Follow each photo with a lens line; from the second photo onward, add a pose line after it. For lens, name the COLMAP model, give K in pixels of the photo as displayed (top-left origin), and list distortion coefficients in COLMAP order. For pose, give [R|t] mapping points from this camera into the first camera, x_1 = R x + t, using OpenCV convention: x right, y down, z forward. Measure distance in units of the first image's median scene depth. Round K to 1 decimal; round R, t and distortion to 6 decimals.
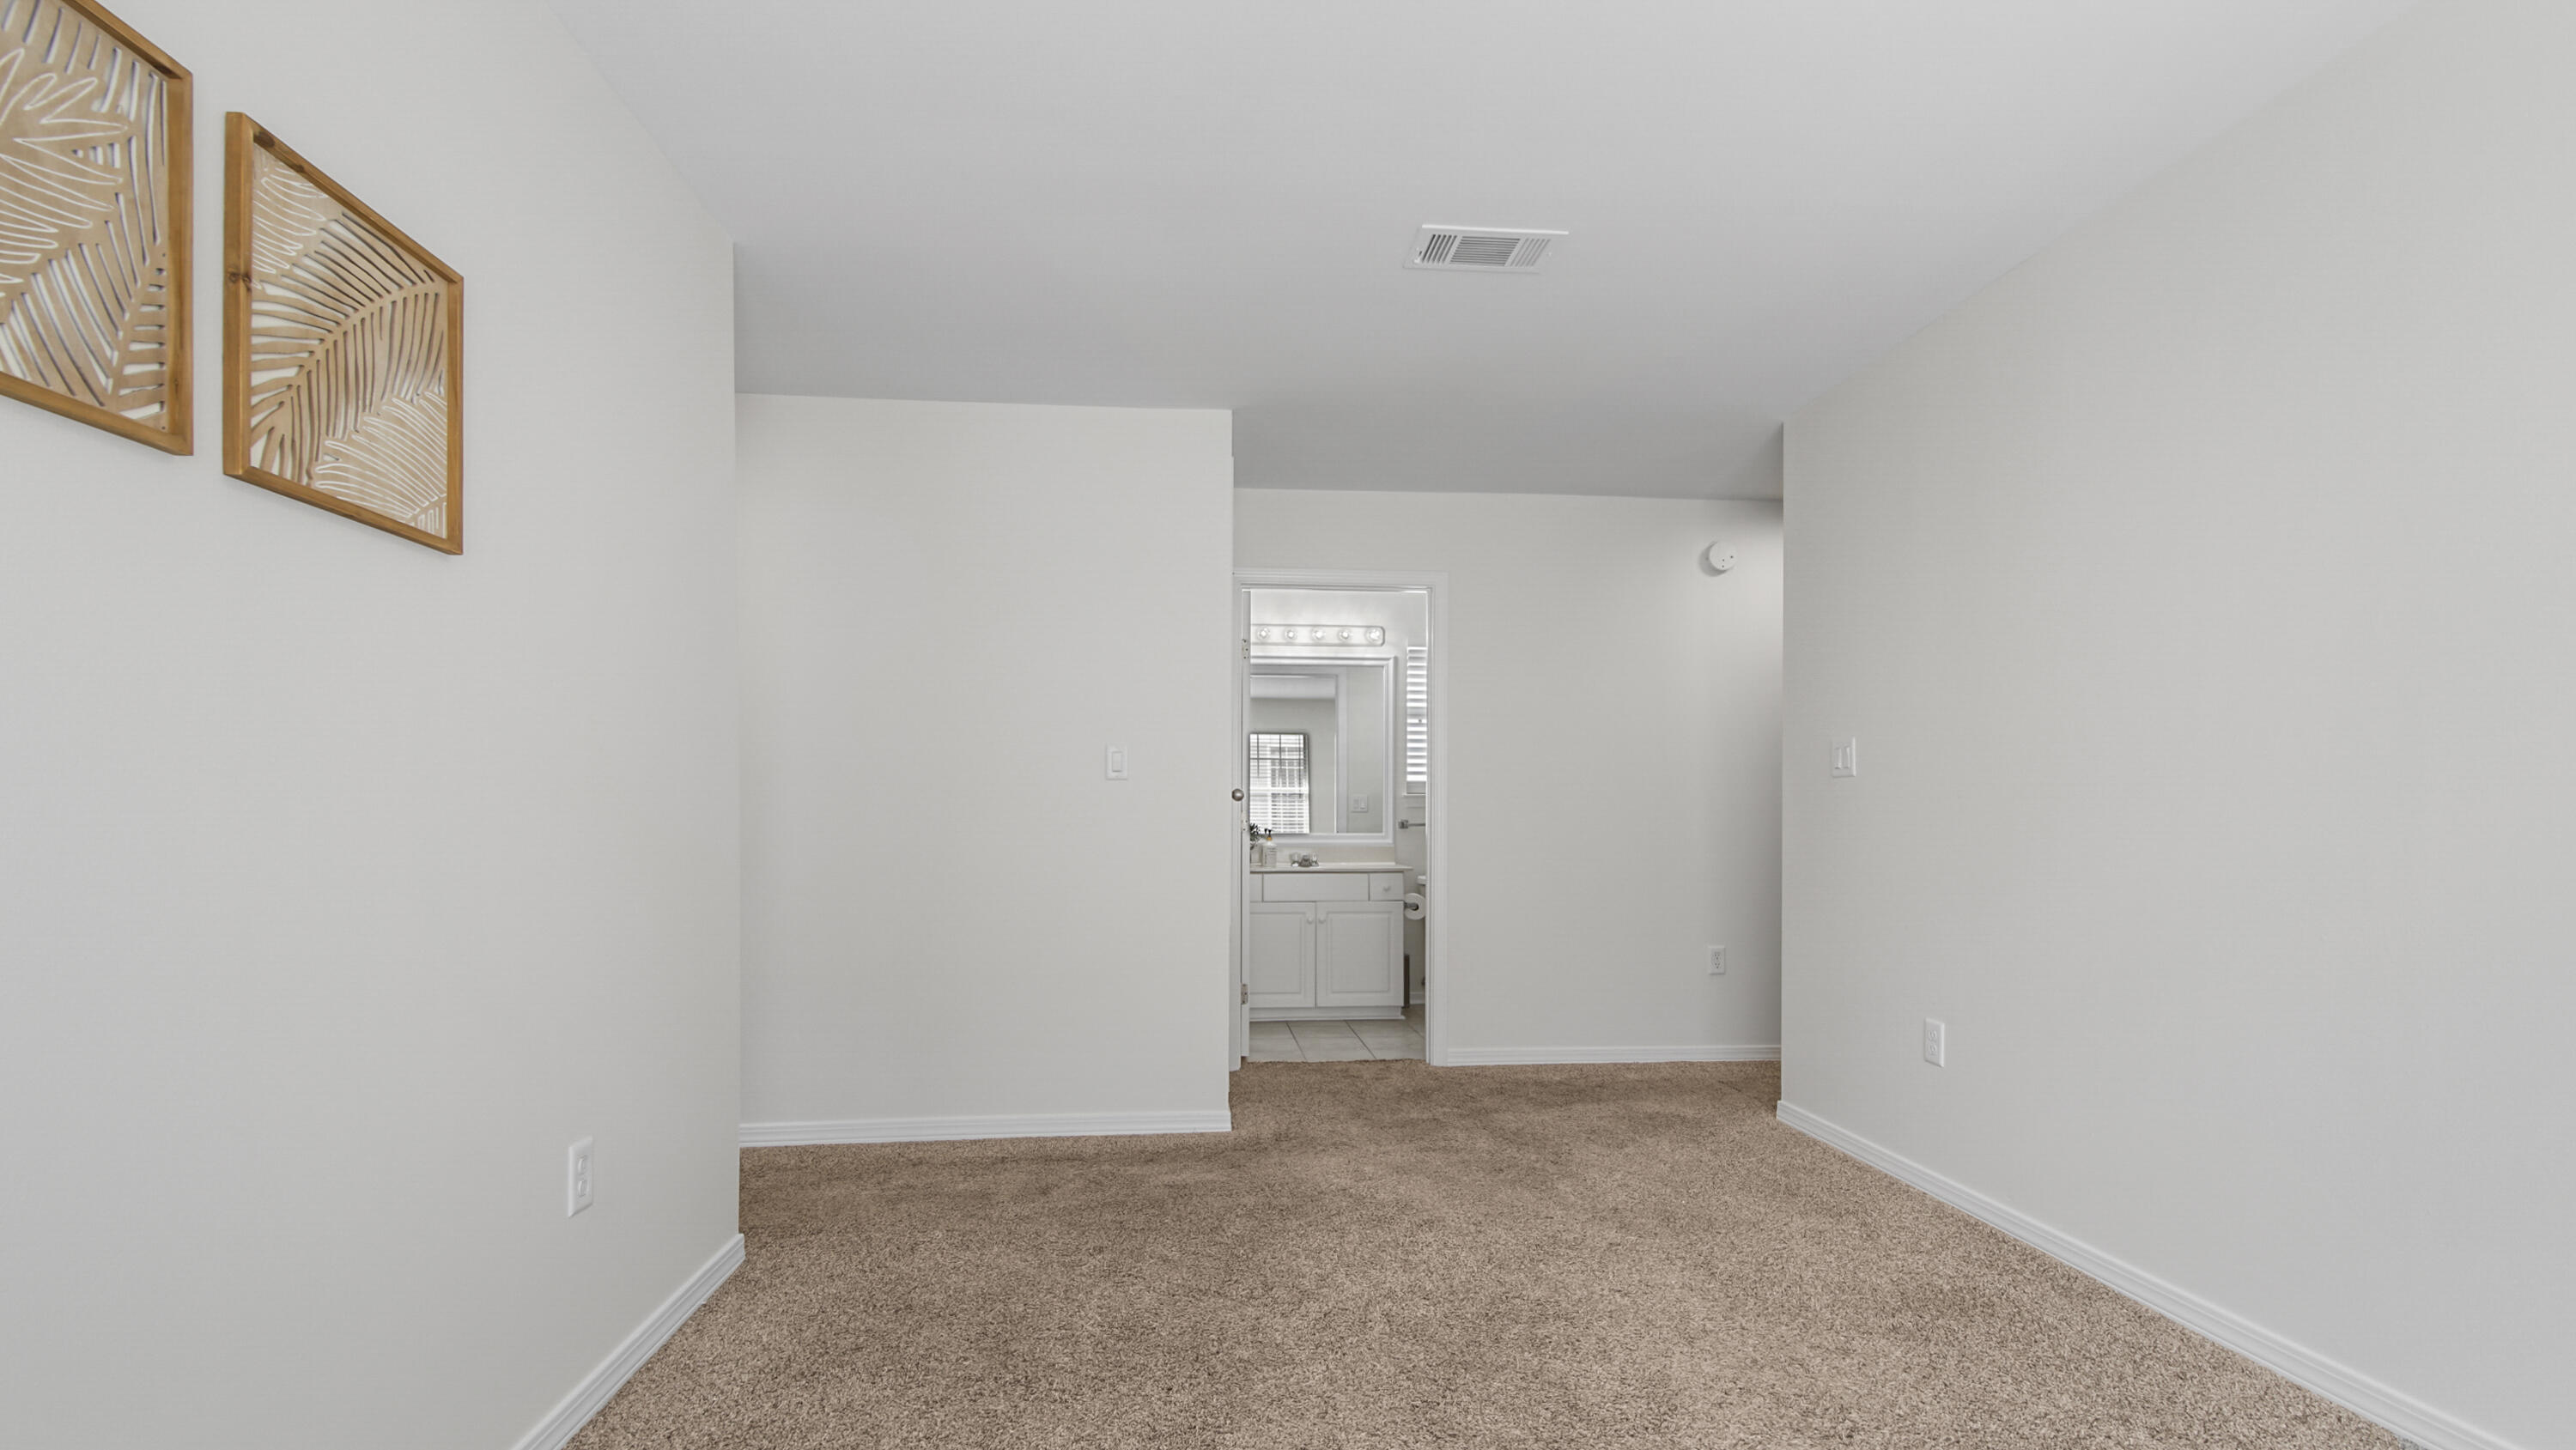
lens RADIAL K [[1155.4, 0, 1284.0], [0, 1155.4, 795.2], [0, 0, 1]] dist [0.025512, -0.015834]
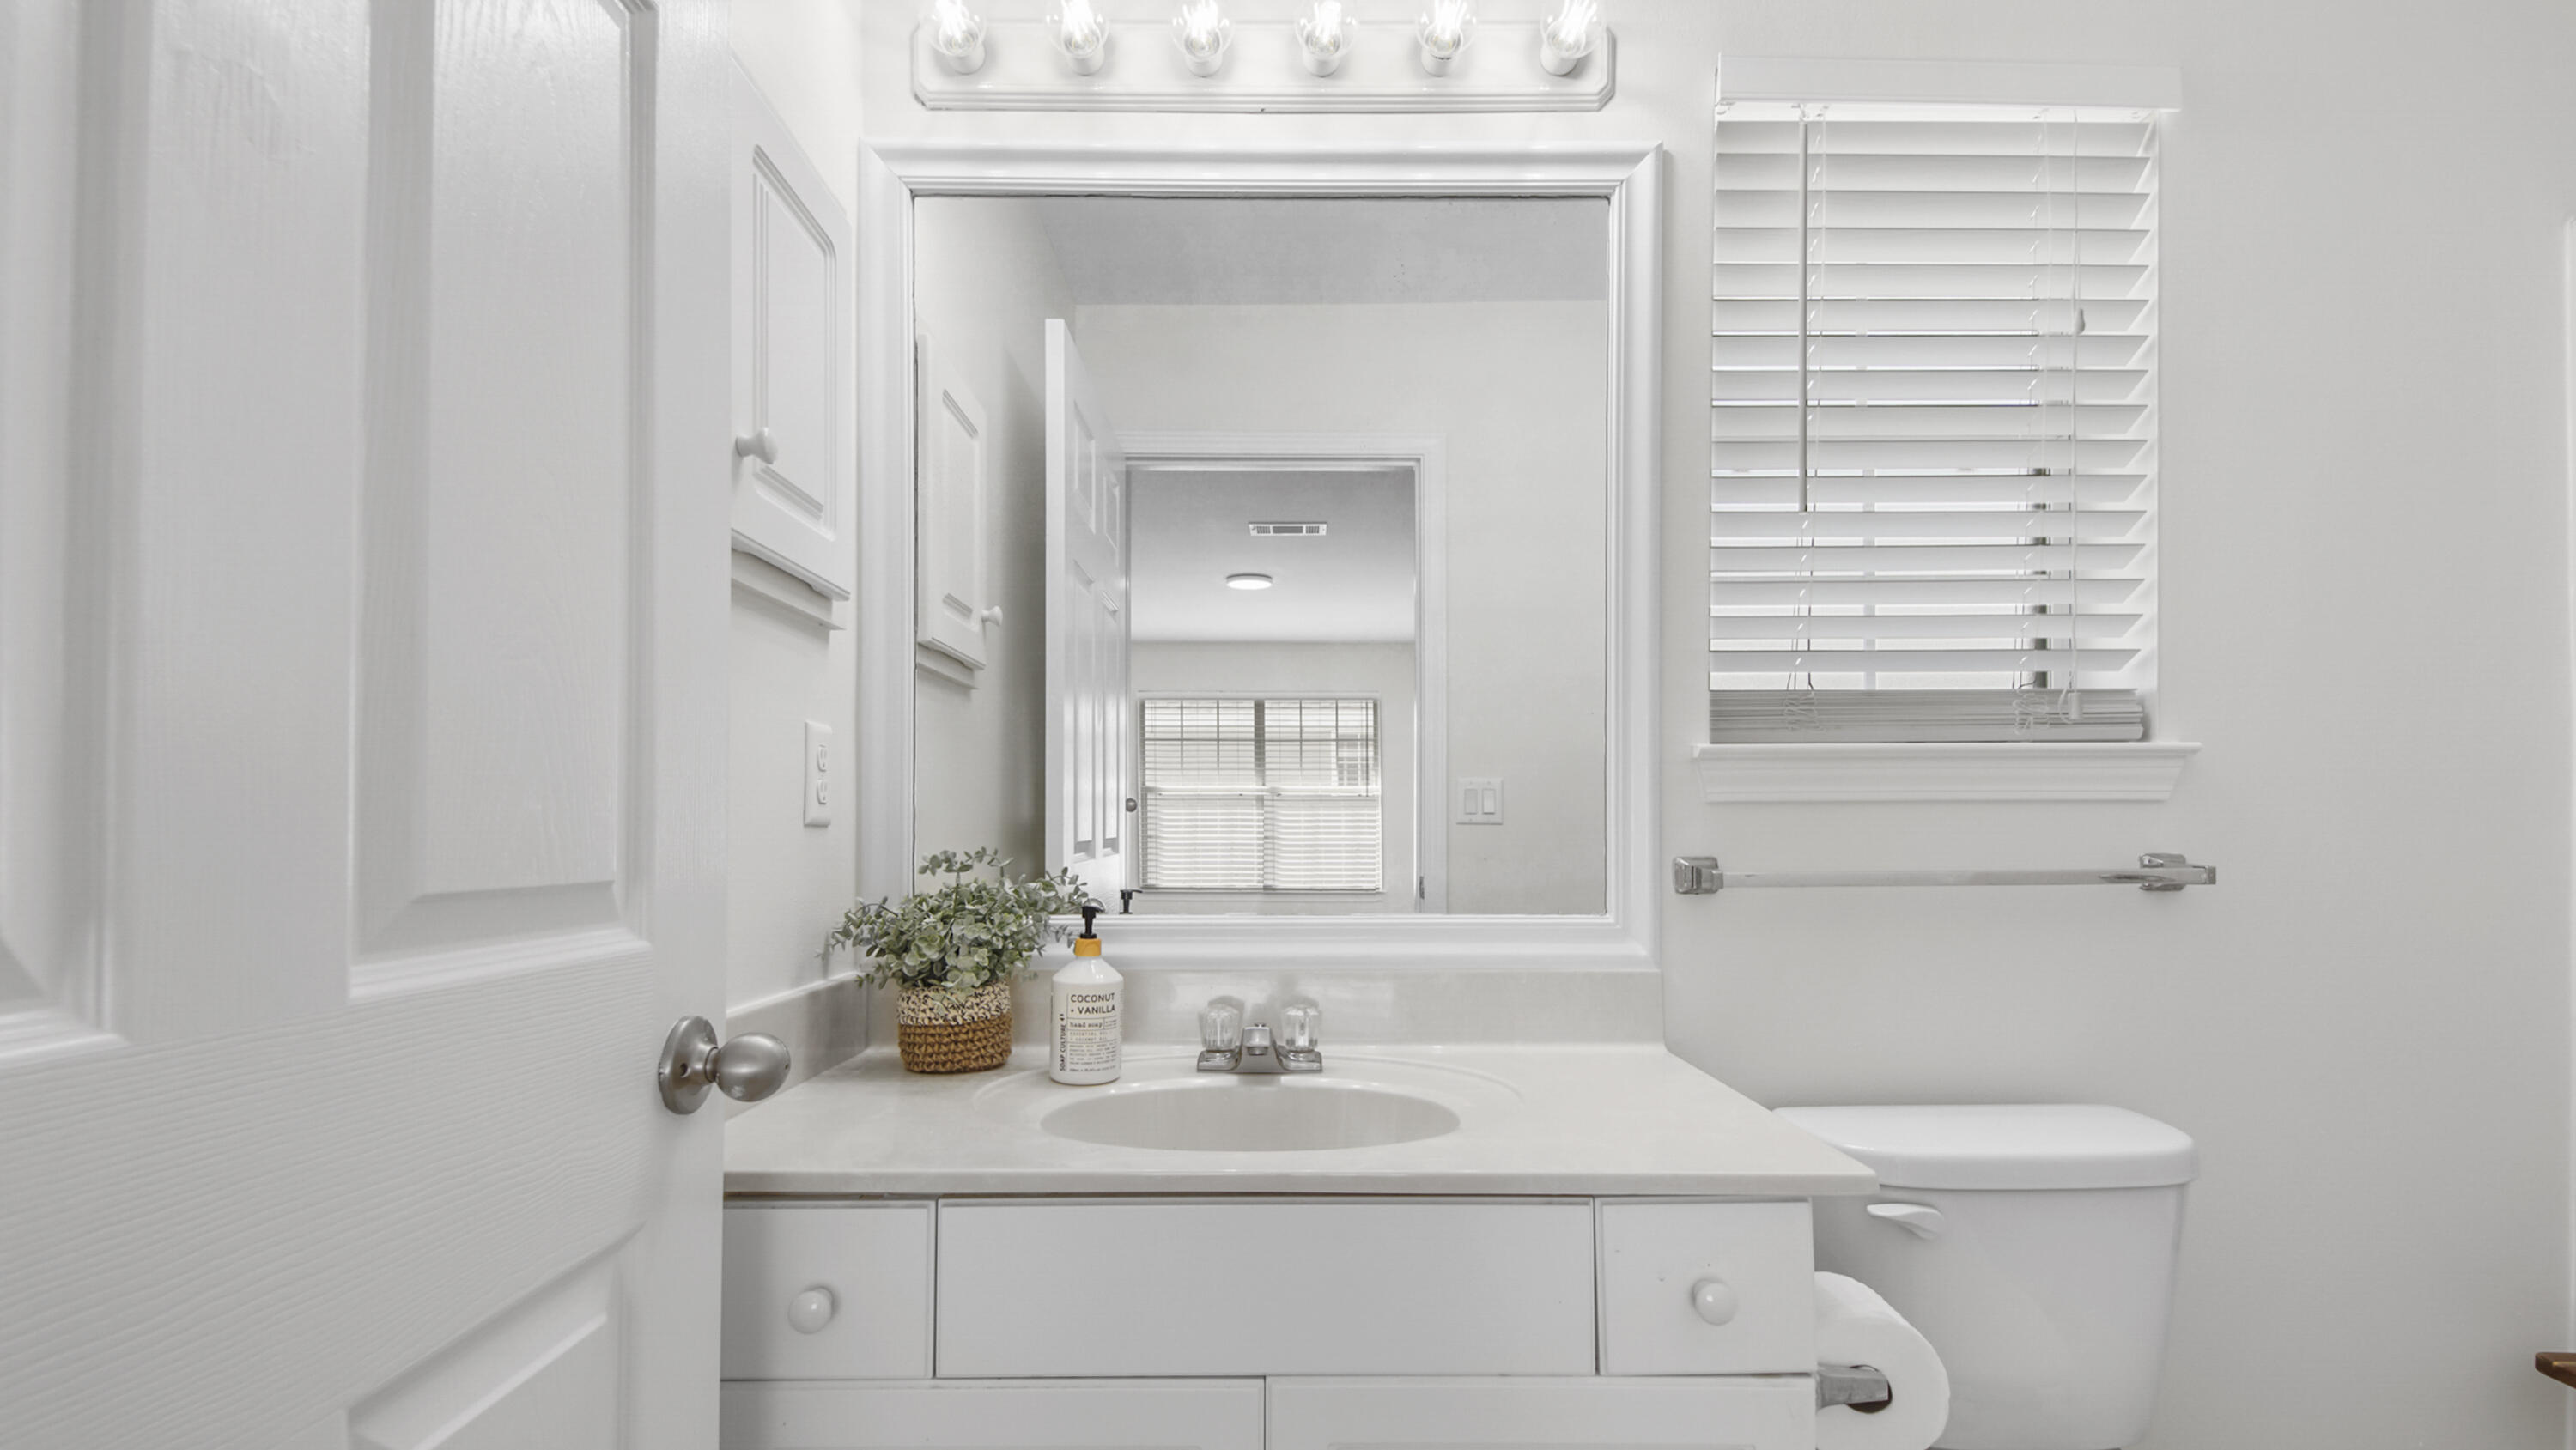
lens RADIAL K [[1155.4, 0, 1284.0], [0, 1155.4, 795.2], [0, 0, 1]] dist [0.025512, -0.015834]
pose [[0.996845, -0.002776, -0.079321, 0.039019], [0.001871, 0.999932, -0.011486, 0.011522], [0.079347, 0.011301, 0.996783, 0.761277]]
